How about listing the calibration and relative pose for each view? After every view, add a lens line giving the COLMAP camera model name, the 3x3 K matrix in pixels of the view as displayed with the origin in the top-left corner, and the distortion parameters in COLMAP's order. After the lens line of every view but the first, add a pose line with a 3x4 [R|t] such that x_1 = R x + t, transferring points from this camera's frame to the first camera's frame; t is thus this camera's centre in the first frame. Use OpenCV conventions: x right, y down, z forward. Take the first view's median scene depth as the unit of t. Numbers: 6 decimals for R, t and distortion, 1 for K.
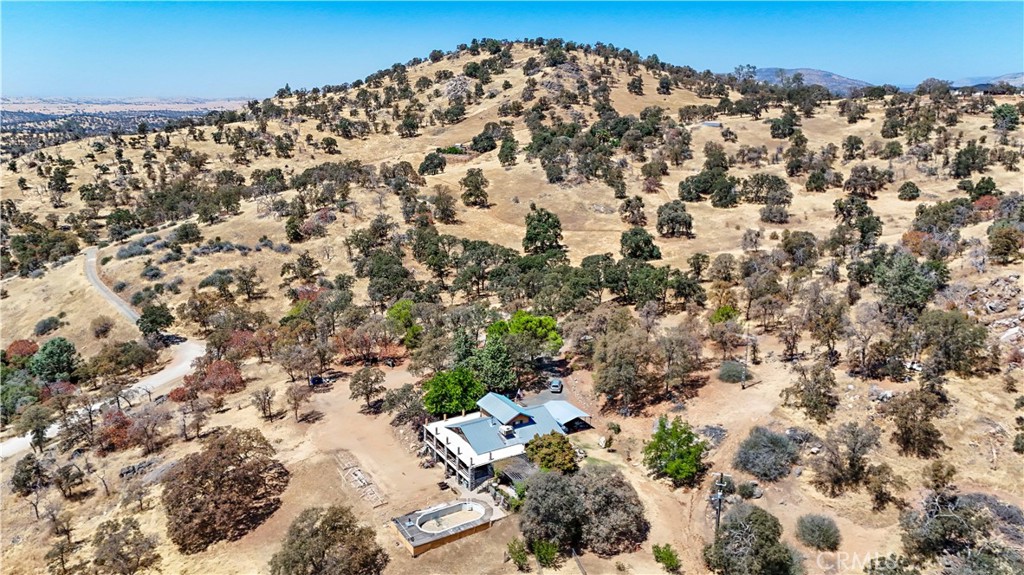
lens RADIAL K [[750.0, 0, 512.7], [0, 750.0, 289.3], [0, 0, 1]] dist [0.082261, -0.078357]
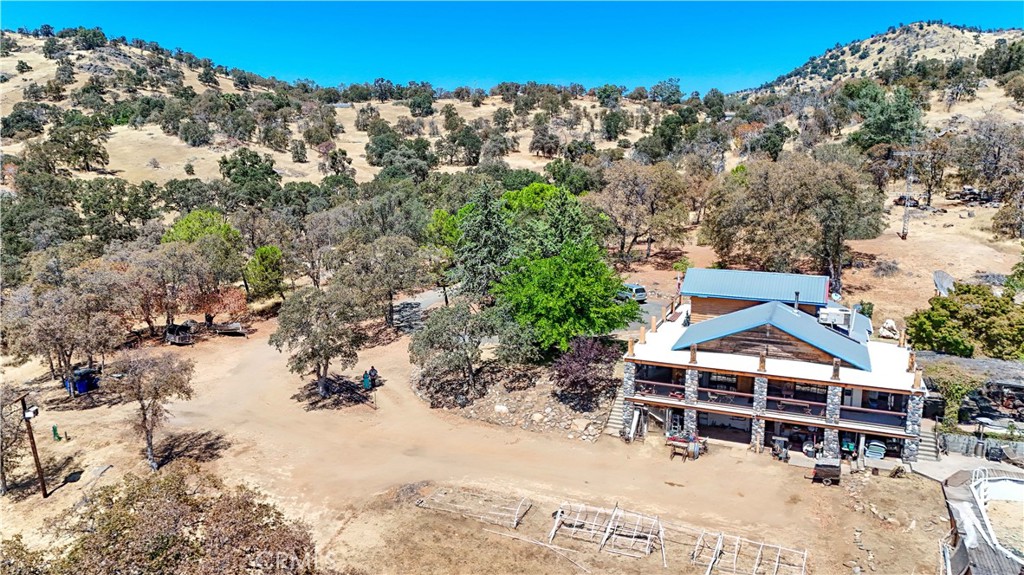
lens RADIAL K [[750.0, 0, 512.7], [0, 750.0, 289.3], [0, 0, 1]] dist [0.082261, -0.078357]
pose [[0.807392, -0.116403, 0.578419, -0.114548], [0.157387, 0.987314, -0.021000, 0.044669], [-0.568636, 0.107991, 0.815470, 0.219900]]
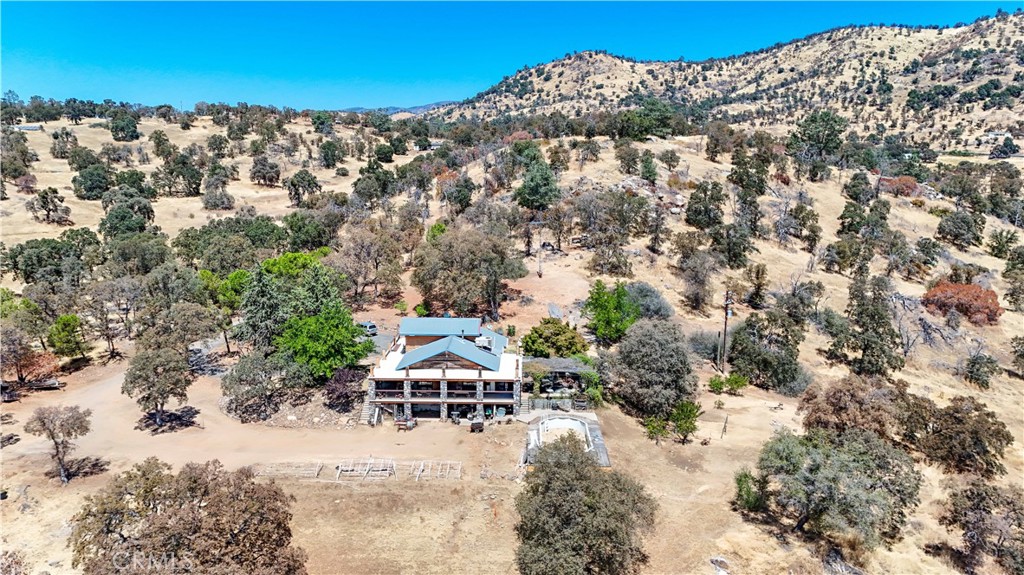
lens RADIAL K [[750.0, 0, 512.7], [0, 750.0, 289.3], [0, 0, 1]] dist [0.082261, -0.078357]
pose [[0.540491, -0.154957, 0.826957, -0.174406], [0.216814, 0.975349, 0.041056, 0.032782], [-0.812934, 0.157106, 0.560764, 0.160135]]
